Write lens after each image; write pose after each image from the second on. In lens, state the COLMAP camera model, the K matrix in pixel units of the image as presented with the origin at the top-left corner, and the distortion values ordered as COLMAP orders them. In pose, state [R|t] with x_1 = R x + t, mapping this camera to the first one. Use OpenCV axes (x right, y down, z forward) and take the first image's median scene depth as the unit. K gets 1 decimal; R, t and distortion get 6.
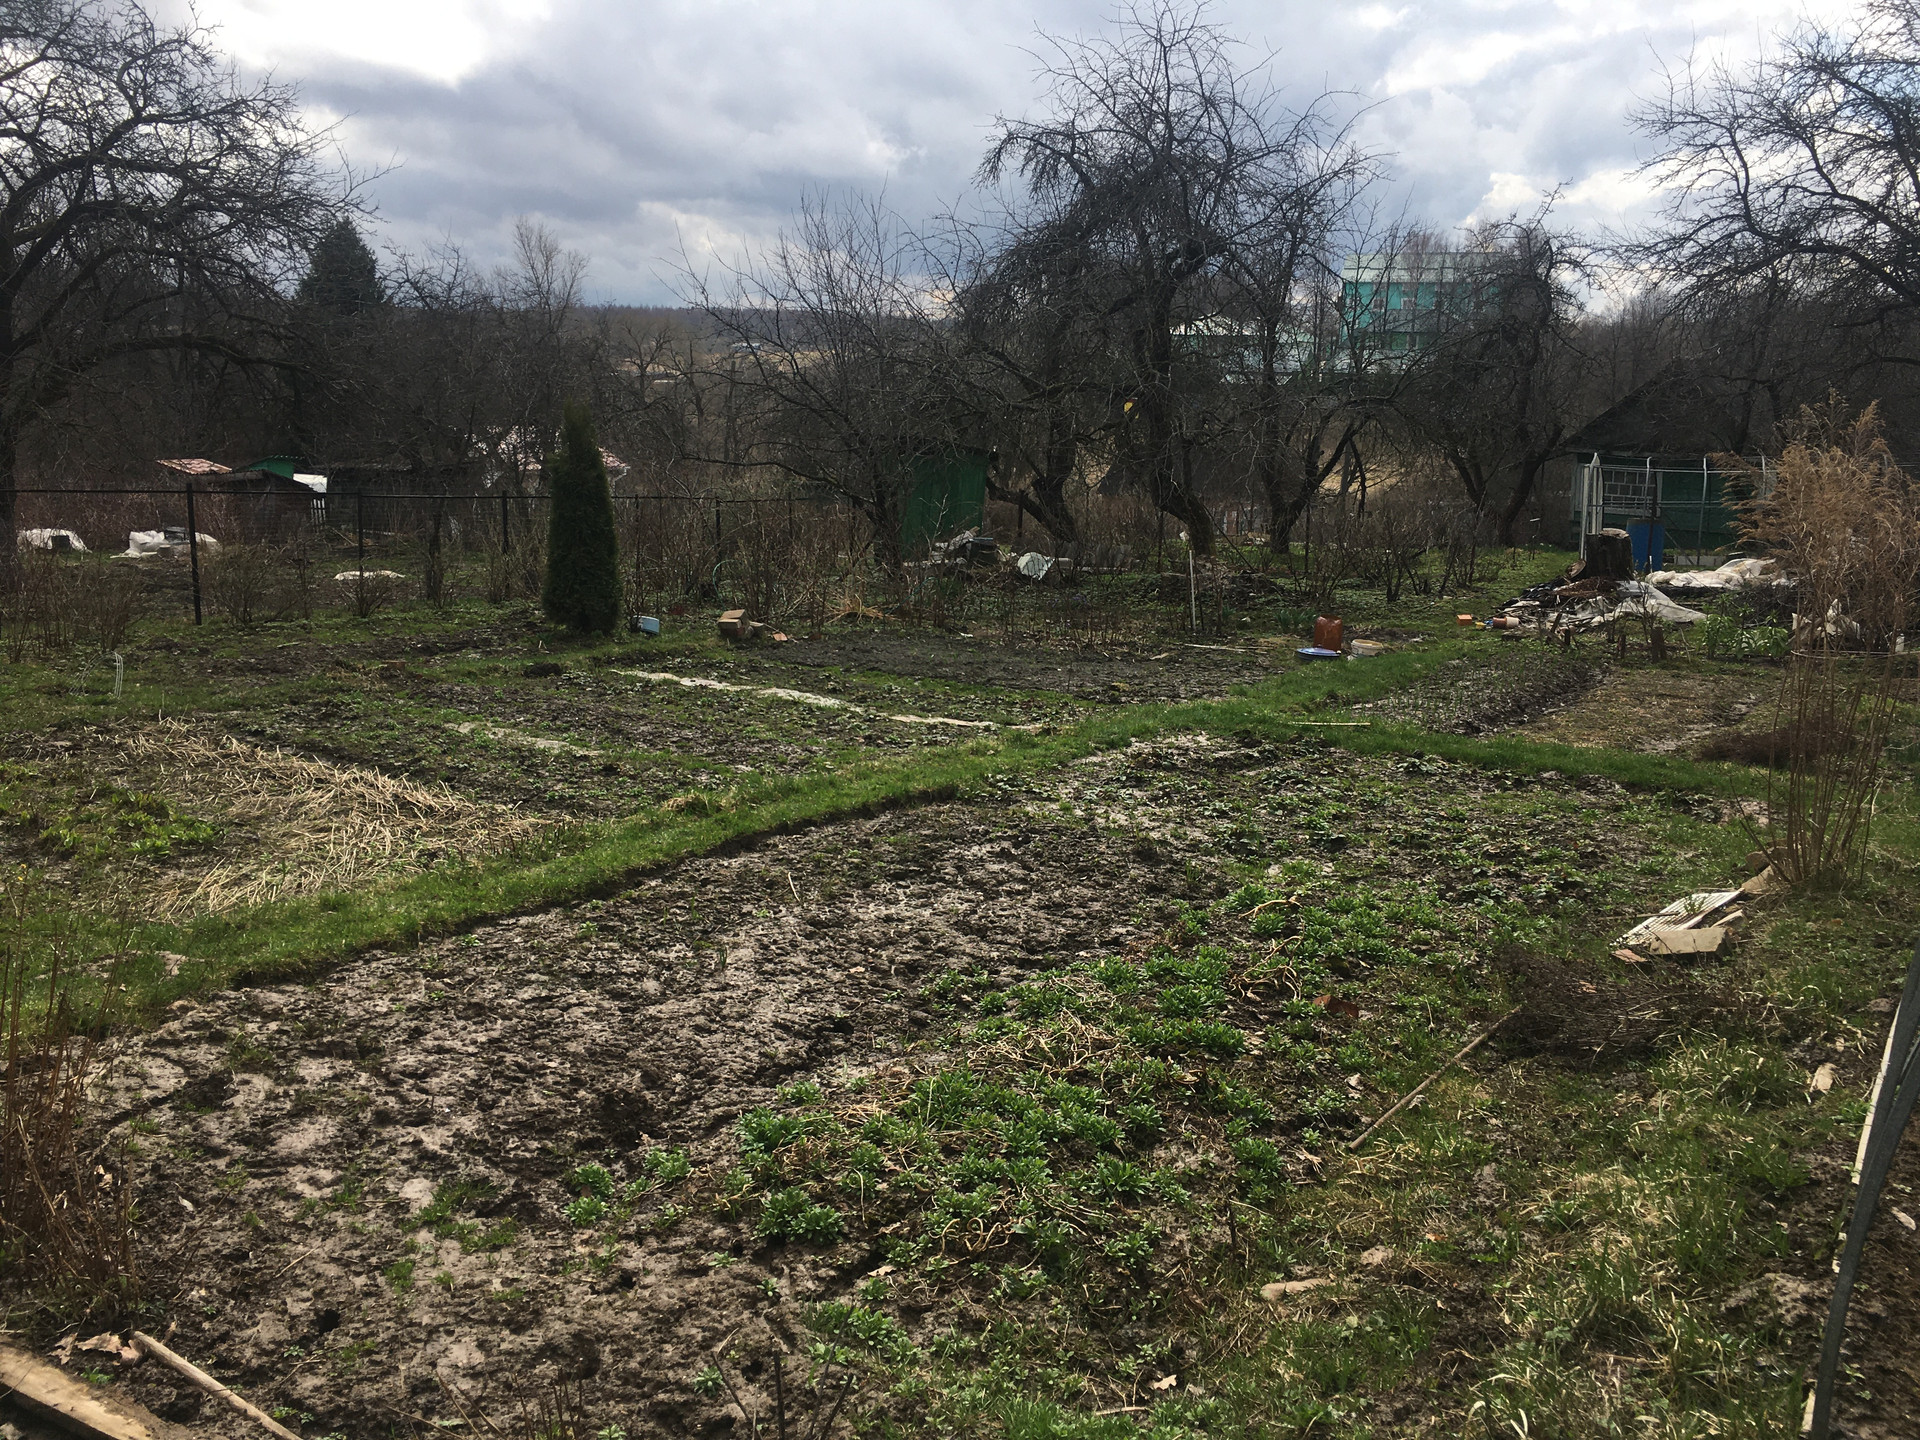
lens RADIAL K [[1647.7, 0, 960.0], [0, 1647.7, 720.0], [0, 0, 1]] dist [0.092104, -0.117133]
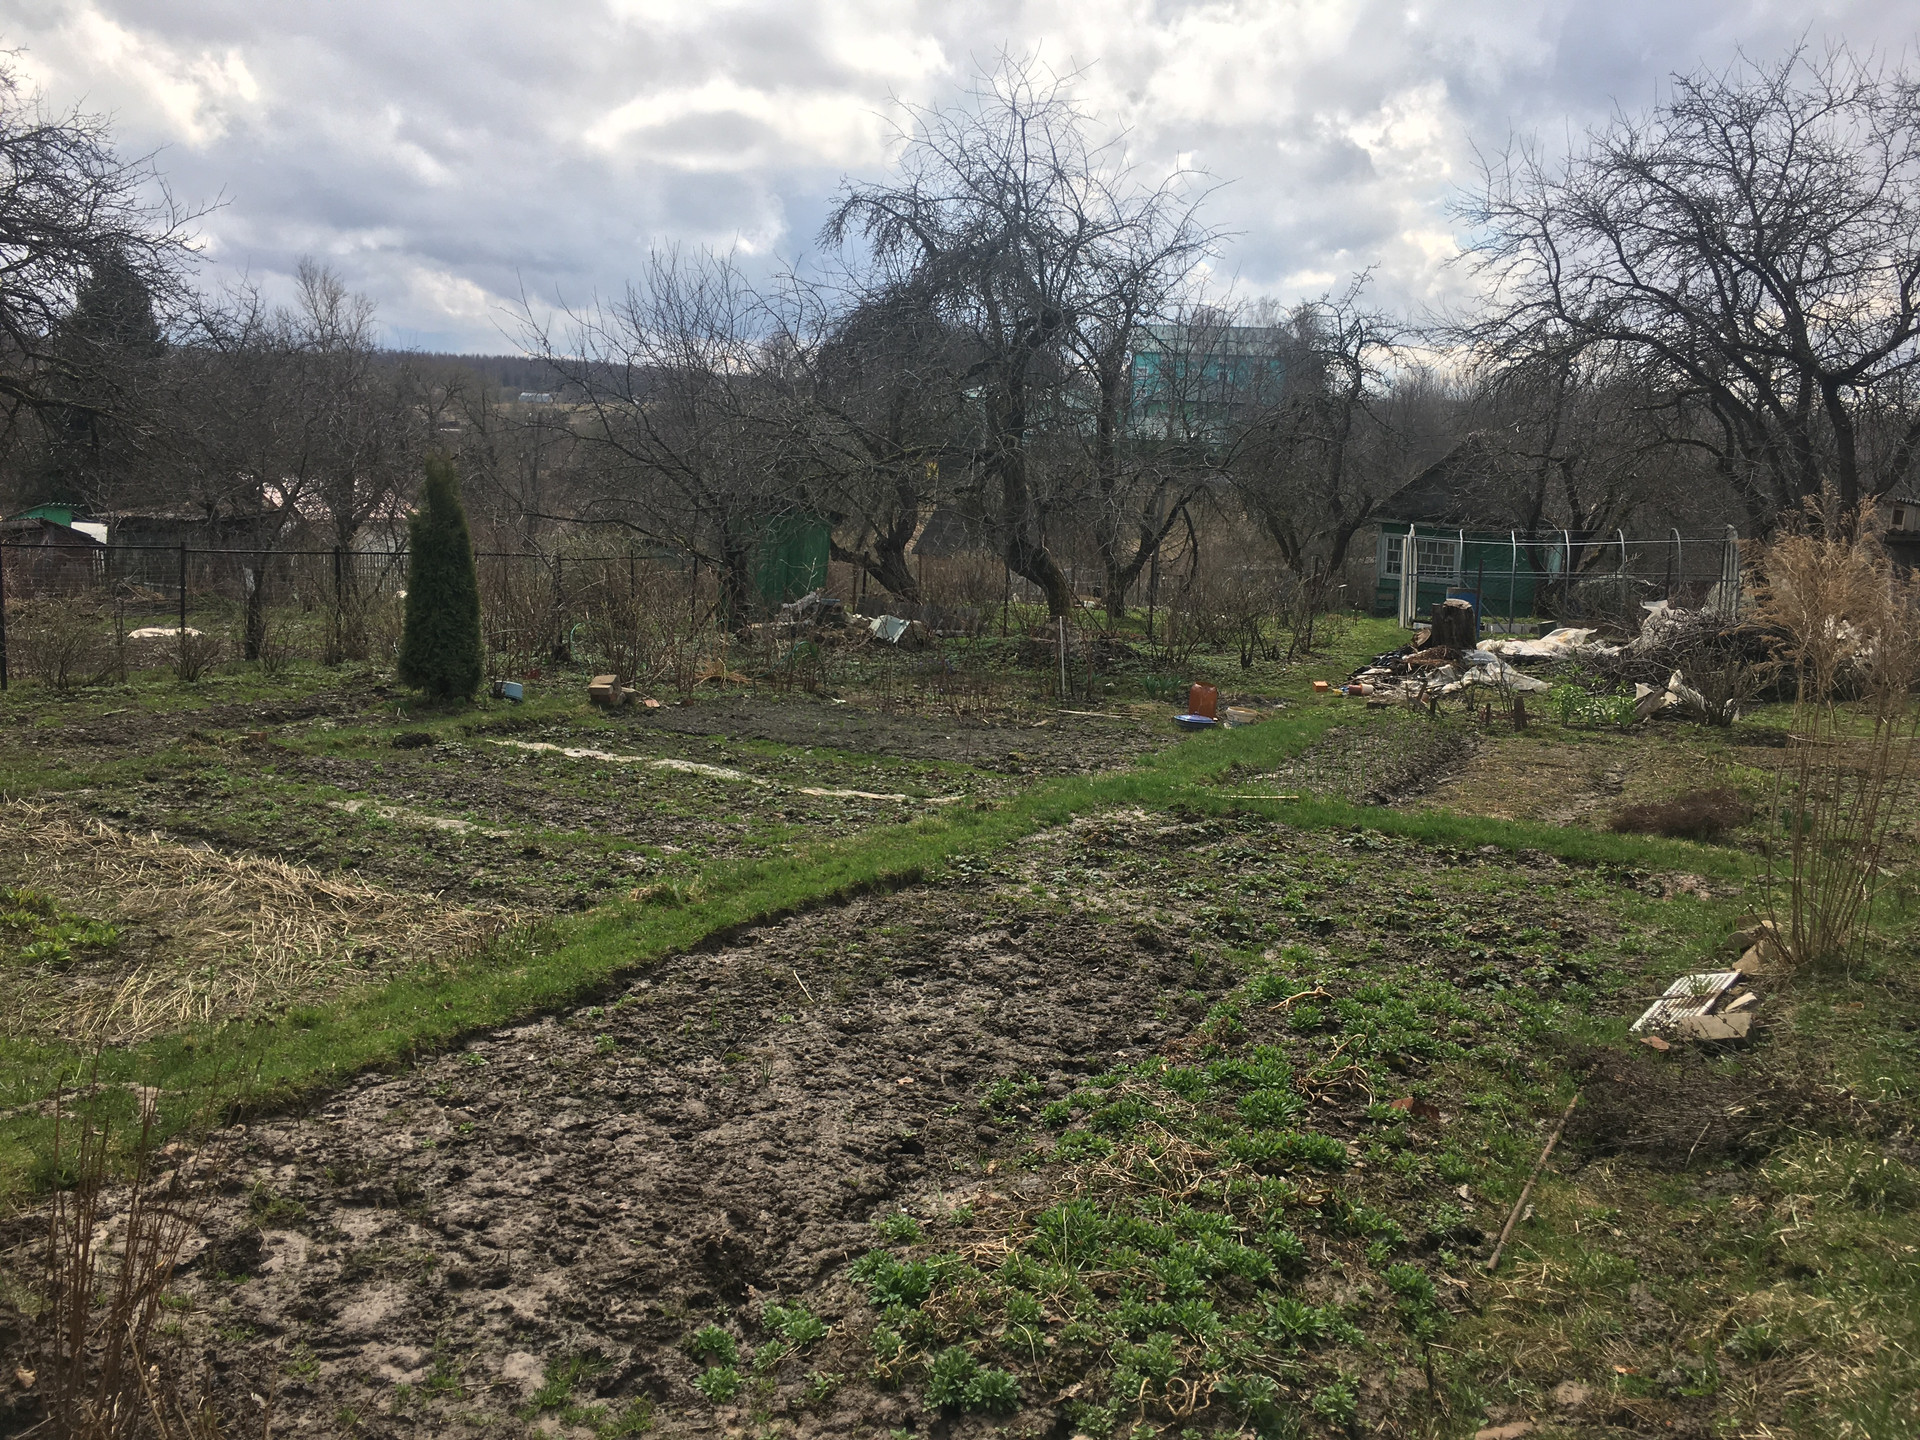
lens RADIAL K [[1647.7, 0, 960.0], [0, 1647.7, 720.0], [0, 0, 1]] dist [0.092104, -0.117133]
pose [[0.991926, 0.000277, 0.126819, -0.112315], [0.003985, 0.999436, -0.033351, -0.015924], [-0.126757, 0.033587, 0.991365, 0.045691]]
